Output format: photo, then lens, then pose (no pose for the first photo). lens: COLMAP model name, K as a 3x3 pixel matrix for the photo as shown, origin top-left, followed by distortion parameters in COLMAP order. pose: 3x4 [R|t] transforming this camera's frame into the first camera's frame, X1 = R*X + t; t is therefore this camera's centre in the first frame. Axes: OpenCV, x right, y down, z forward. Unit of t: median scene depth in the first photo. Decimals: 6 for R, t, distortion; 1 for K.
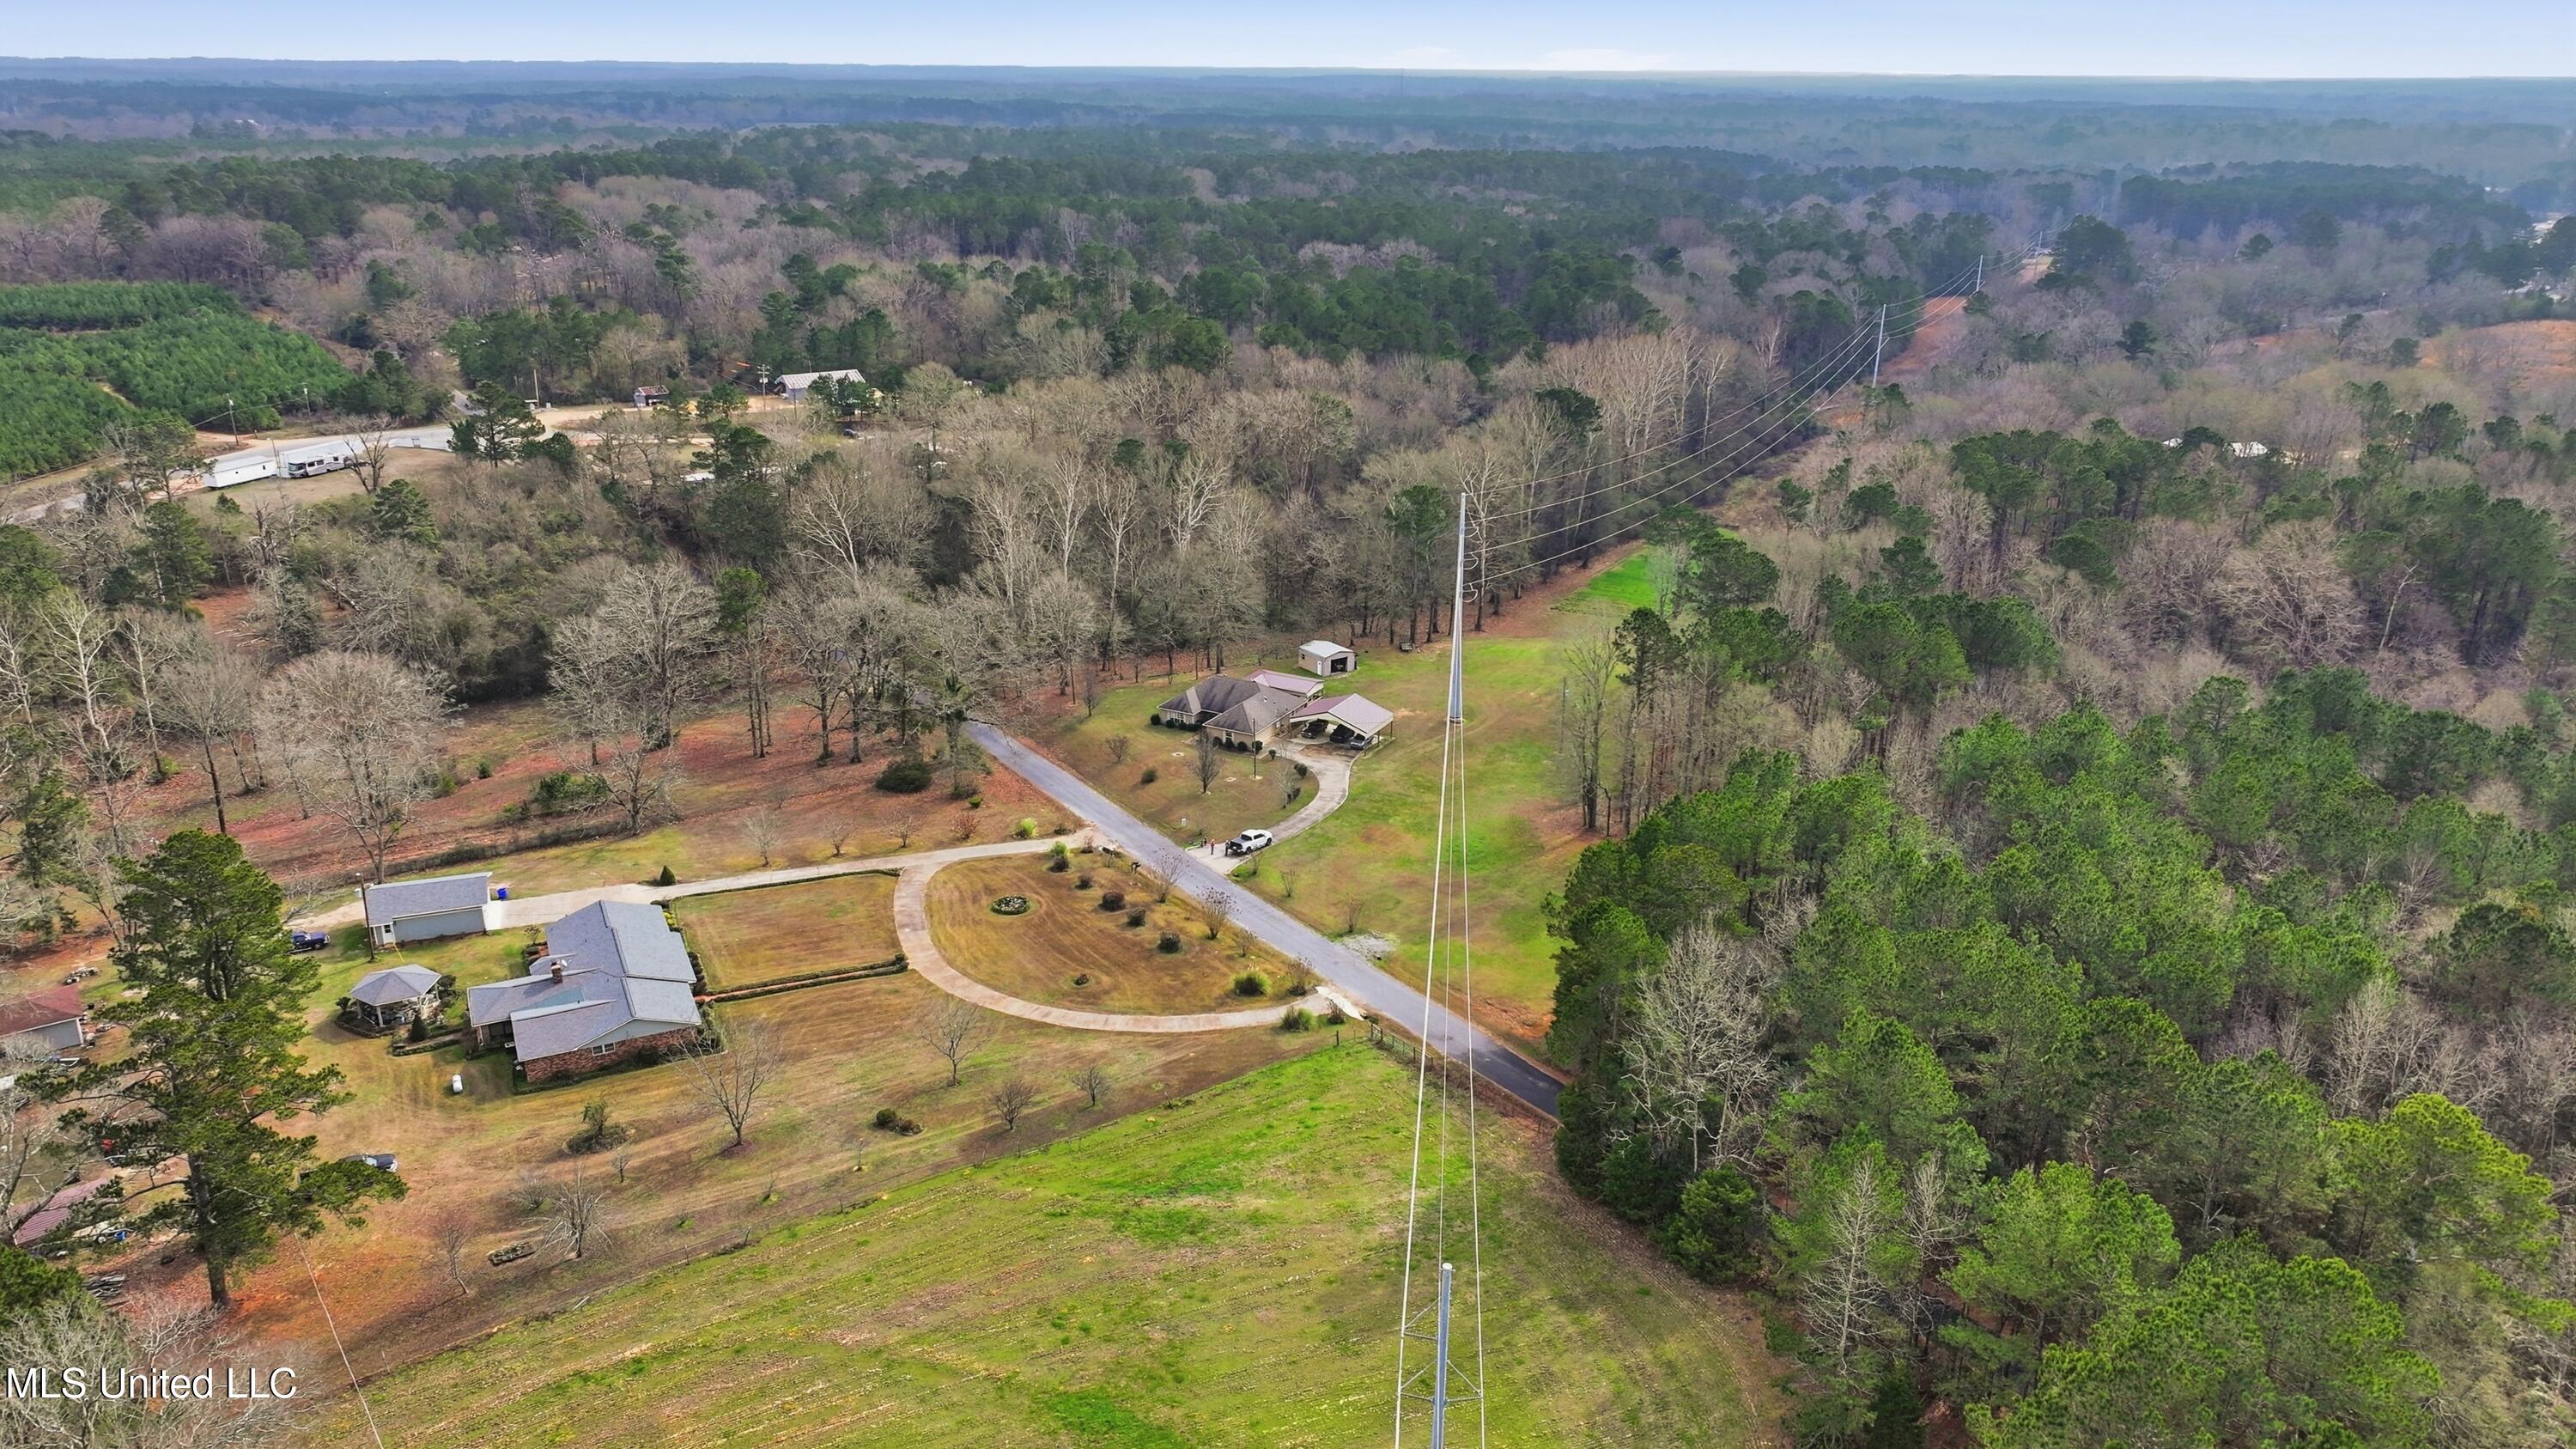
lens RADIAL K [[1817.2, 0, 1289.5], [0, 1817.2, 710.7], [0, 0, 1]] dist [-0.001680, 0.017178]
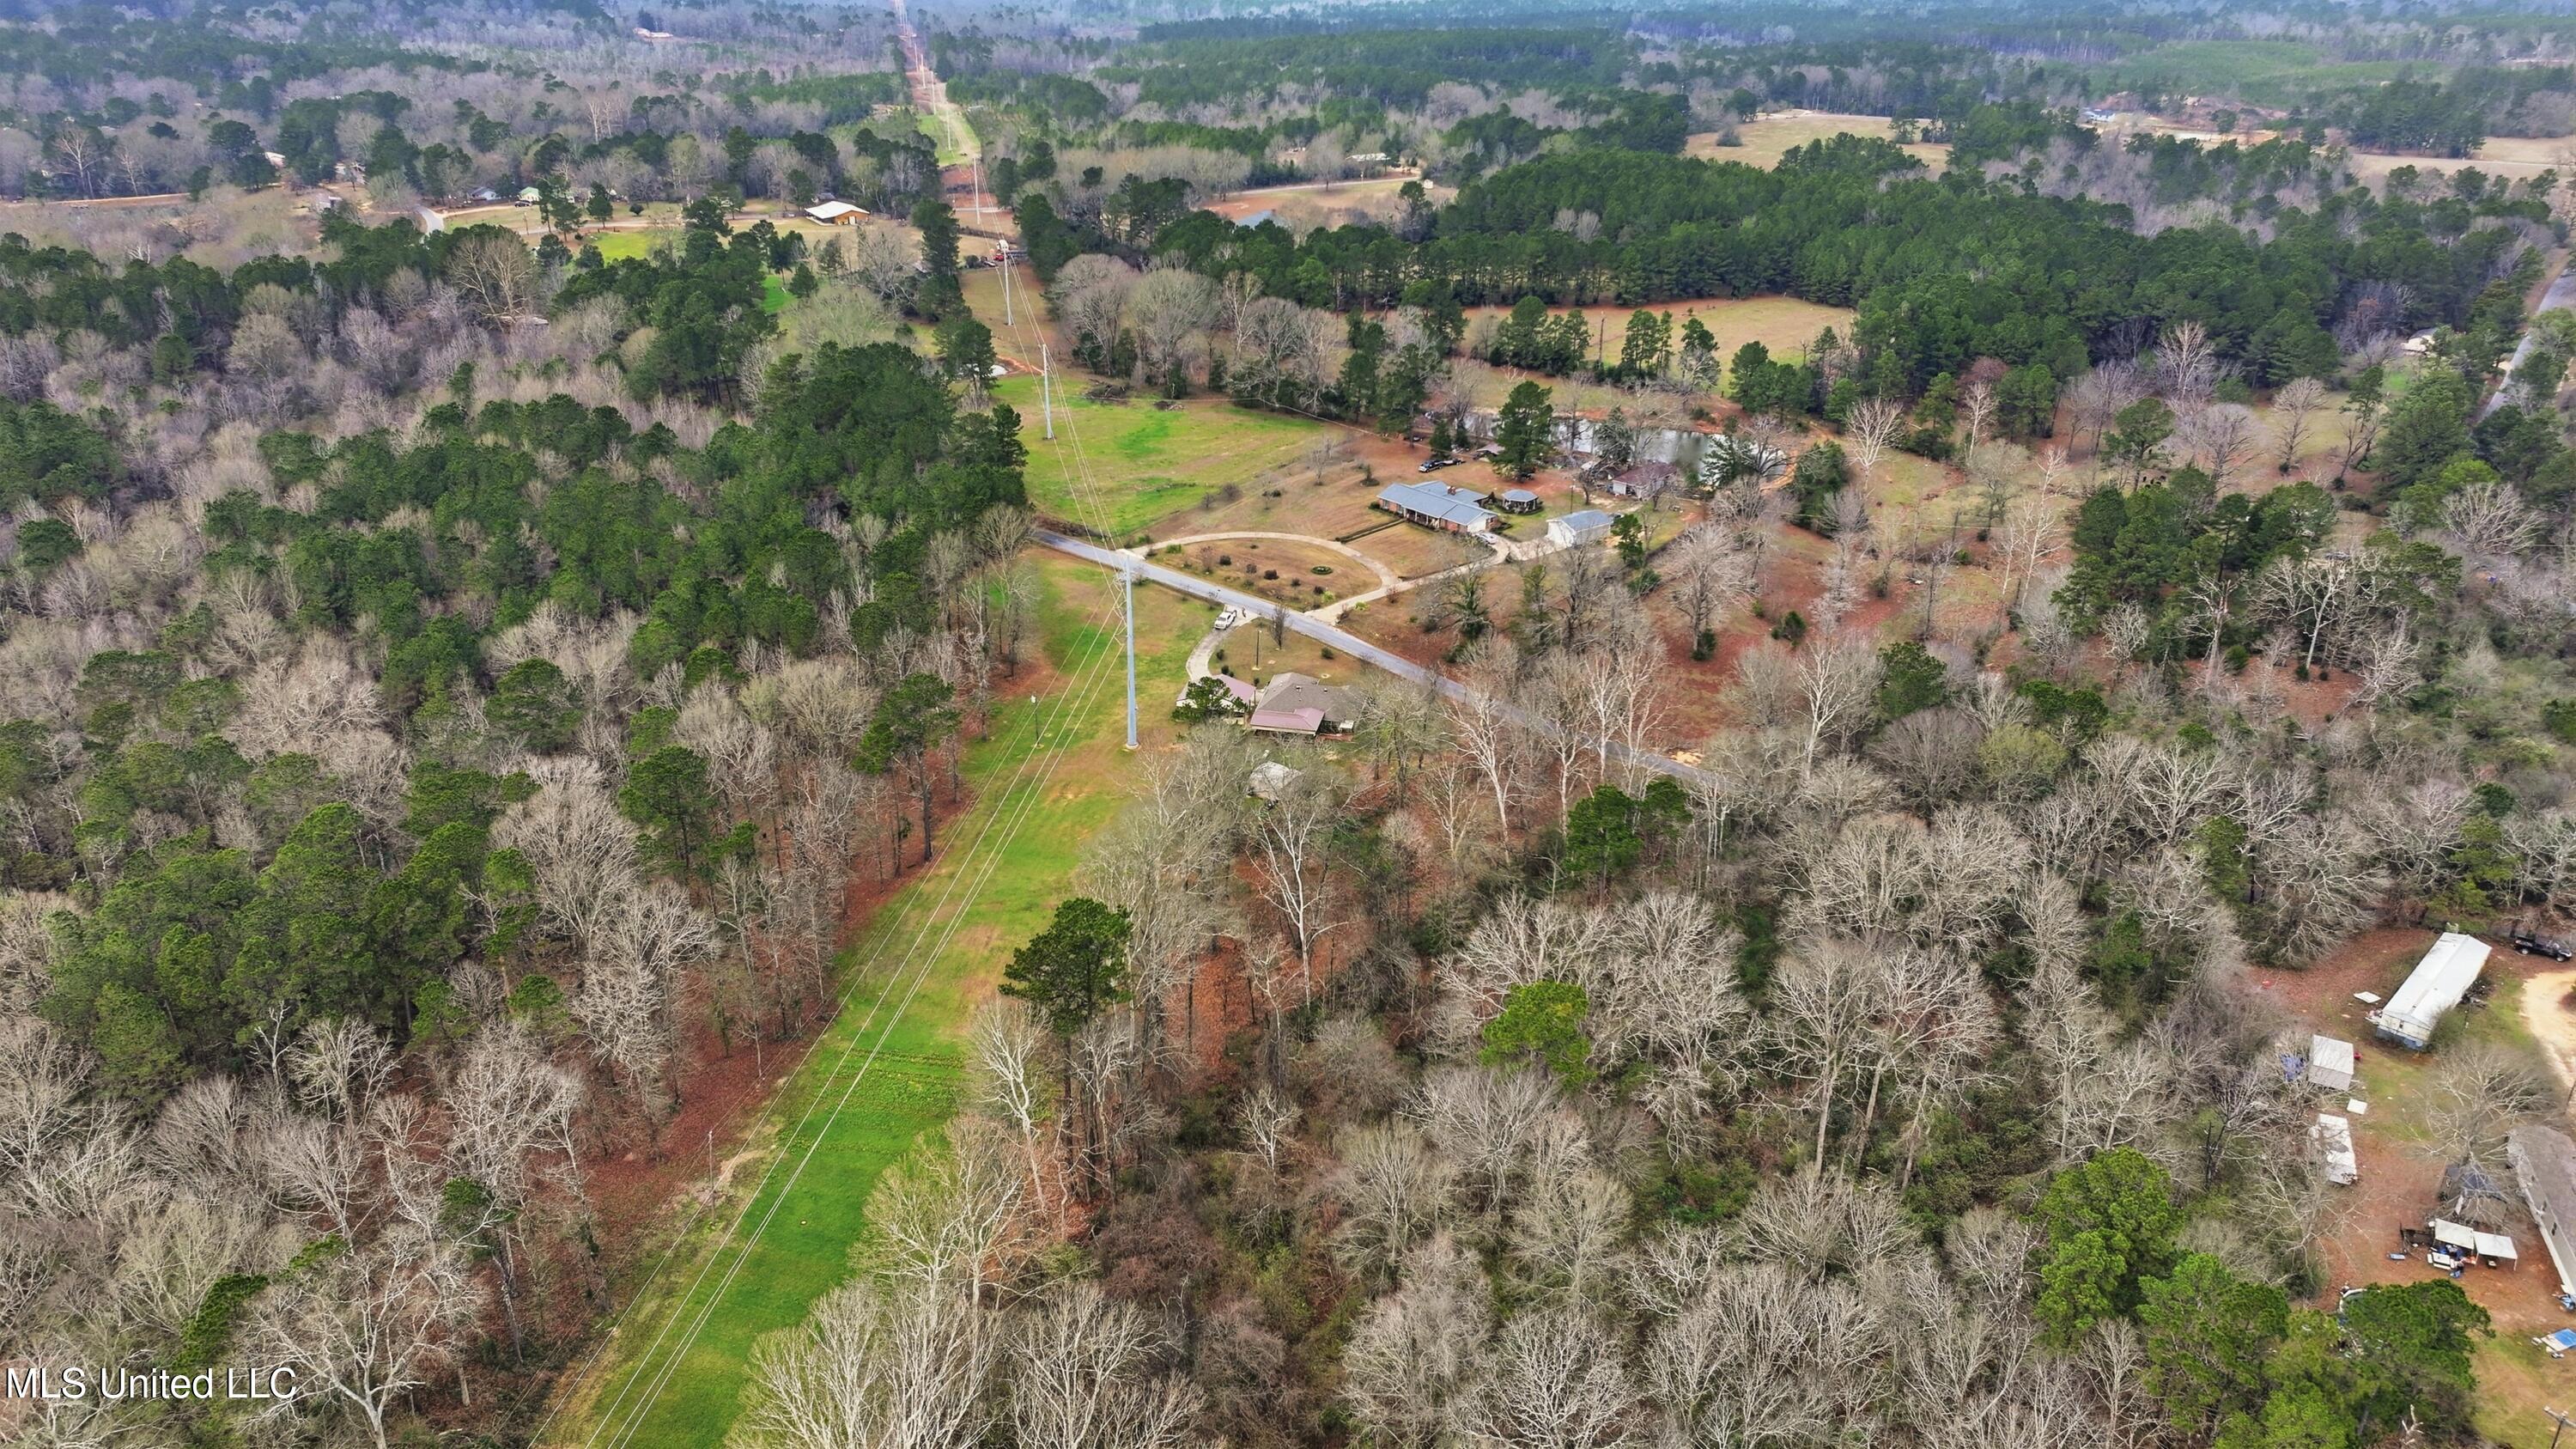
lens RADIAL K [[1817.2, 0, 1281.2], [0, 1817.2, 724.5], [0, 0, 1]] dist [-0.001680, 0.017178]
pose [[-0.957837, 0.108693, -0.265959, 0.321727], [-0.107379, 0.723173, 0.682268, -0.840481], [0.266492, 0.682060, -0.681011, 1.893943]]
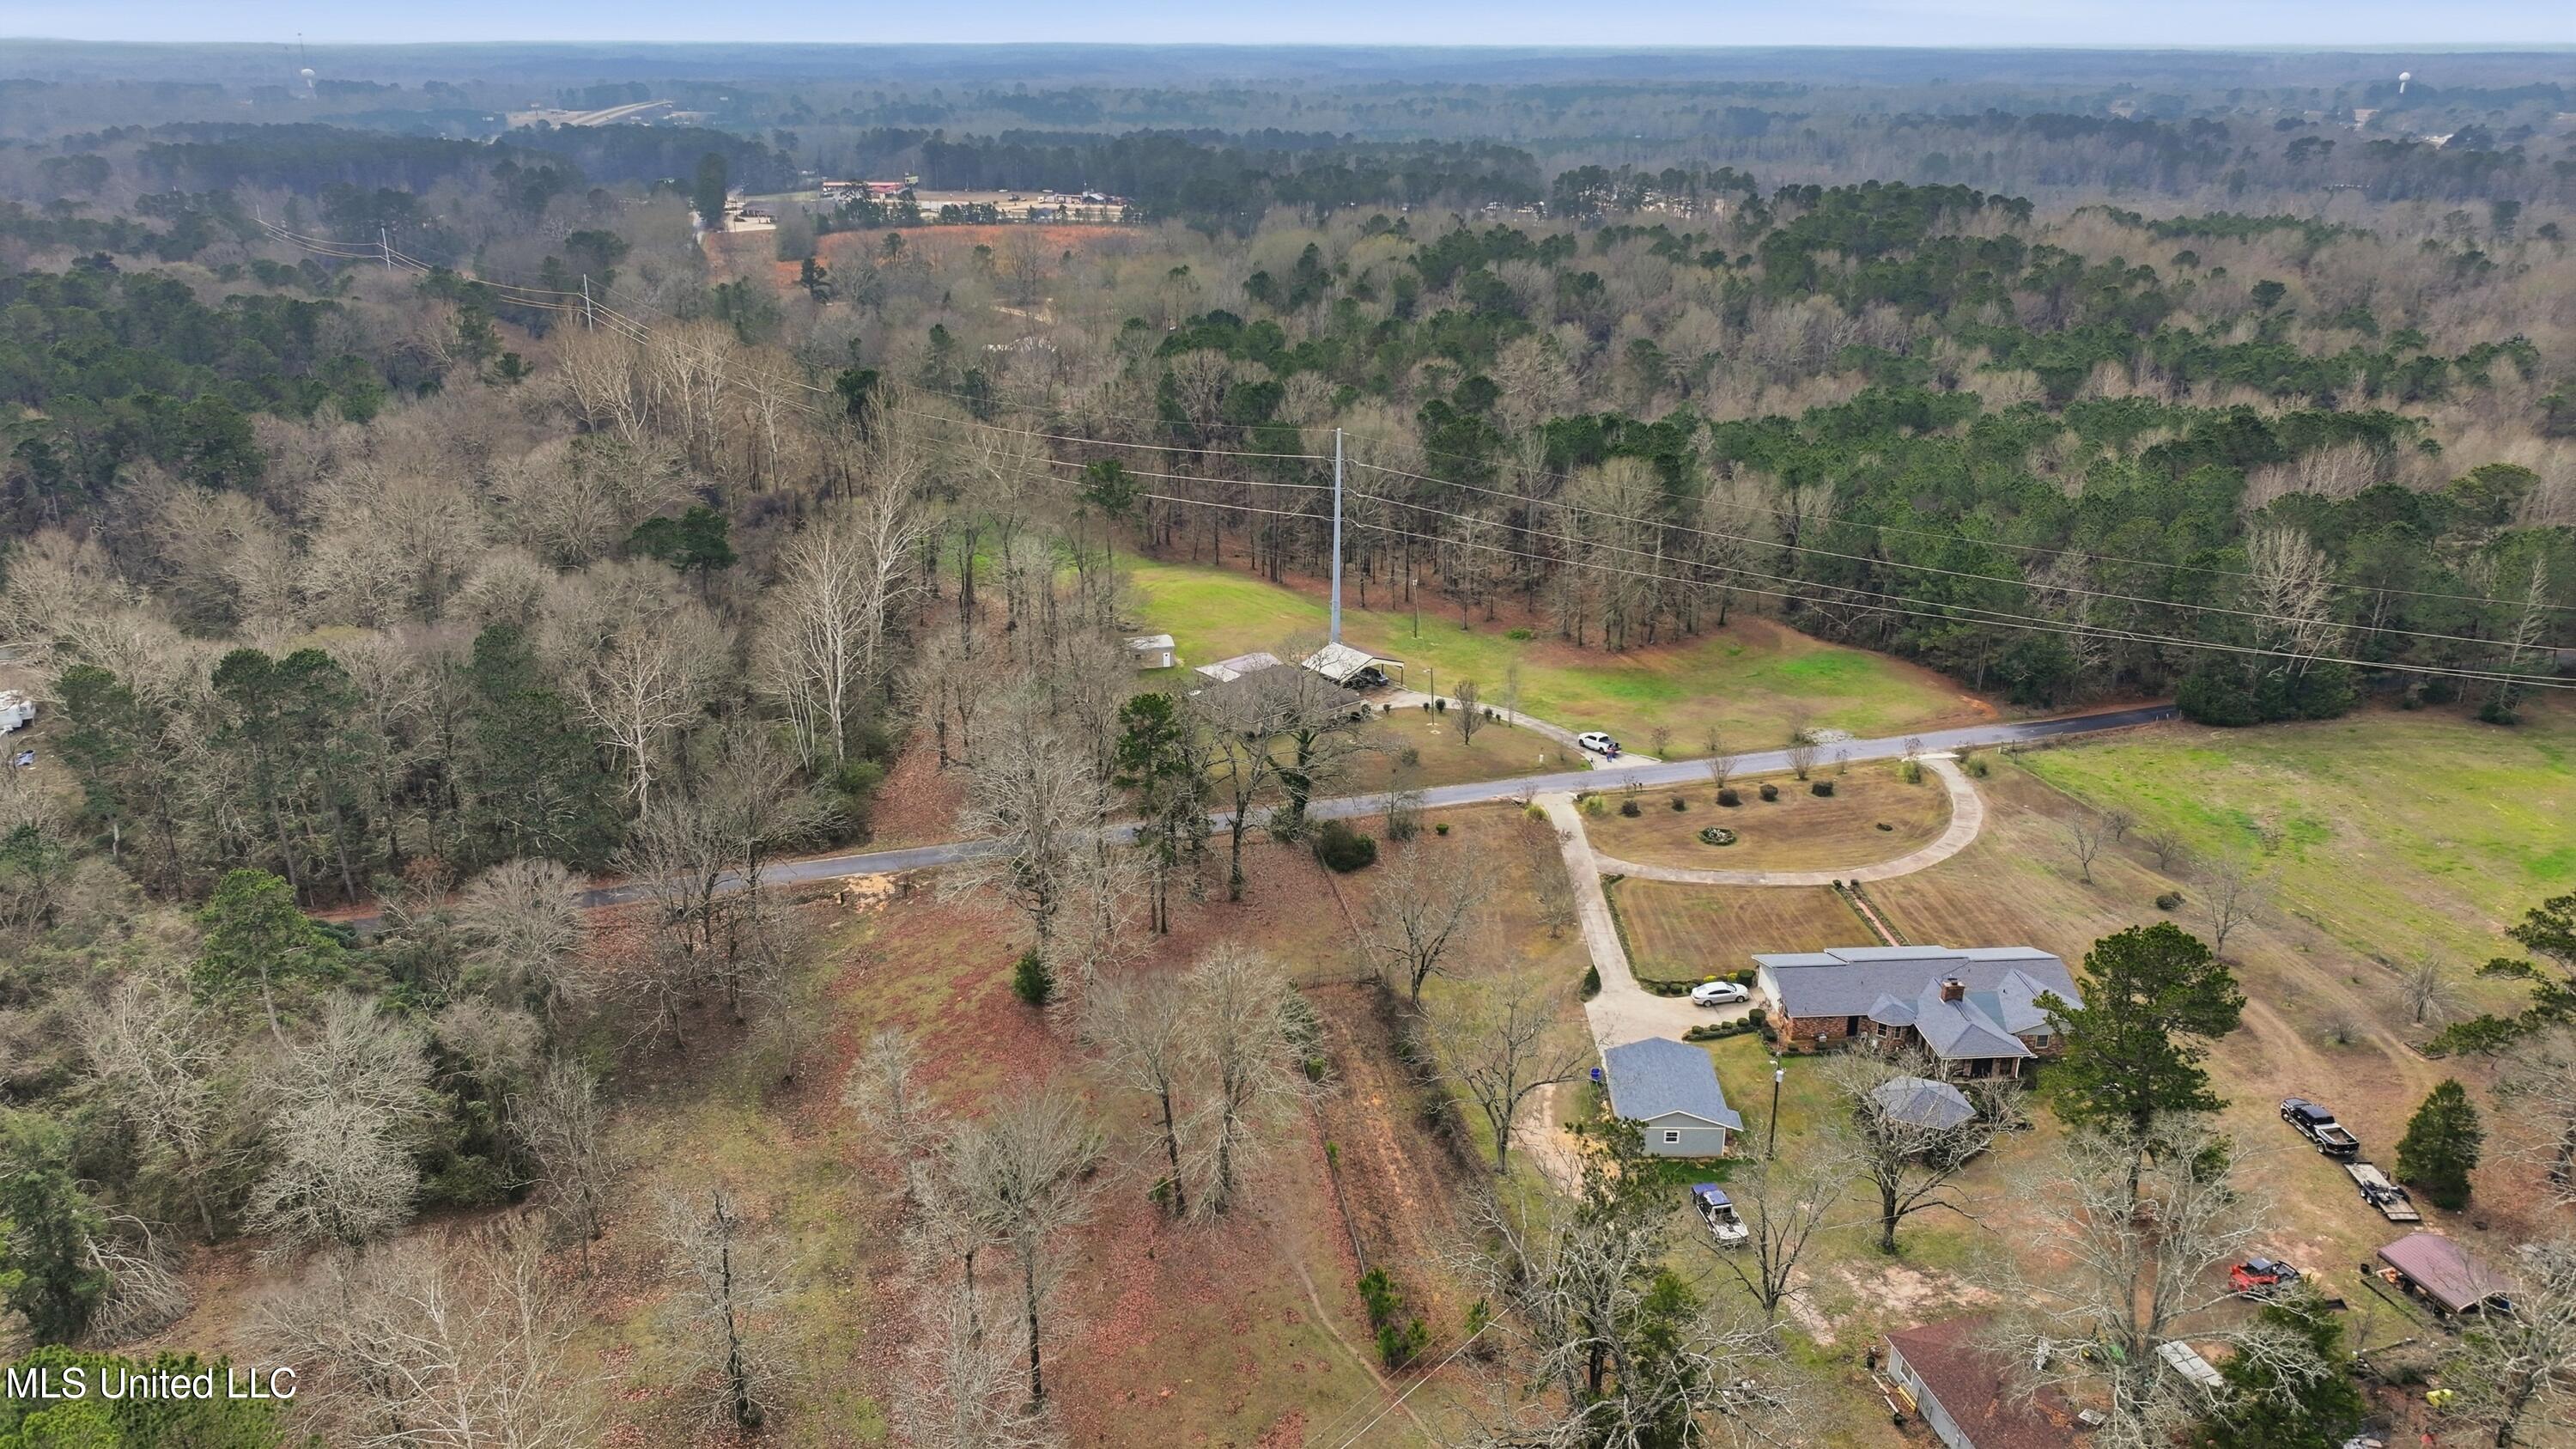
lens RADIAL K [[1817.2, 0, 1289.8], [0, 1817.2, 742.8], [0, 0, 1]] dist [-0.001680, 0.017178]
pose [[0.371439, -0.343140, 0.862721, -0.894105], [0.312519, 0.921185, 0.231841, -0.206700], [-0.874280, 0.183501, 0.449402, 0.587860]]
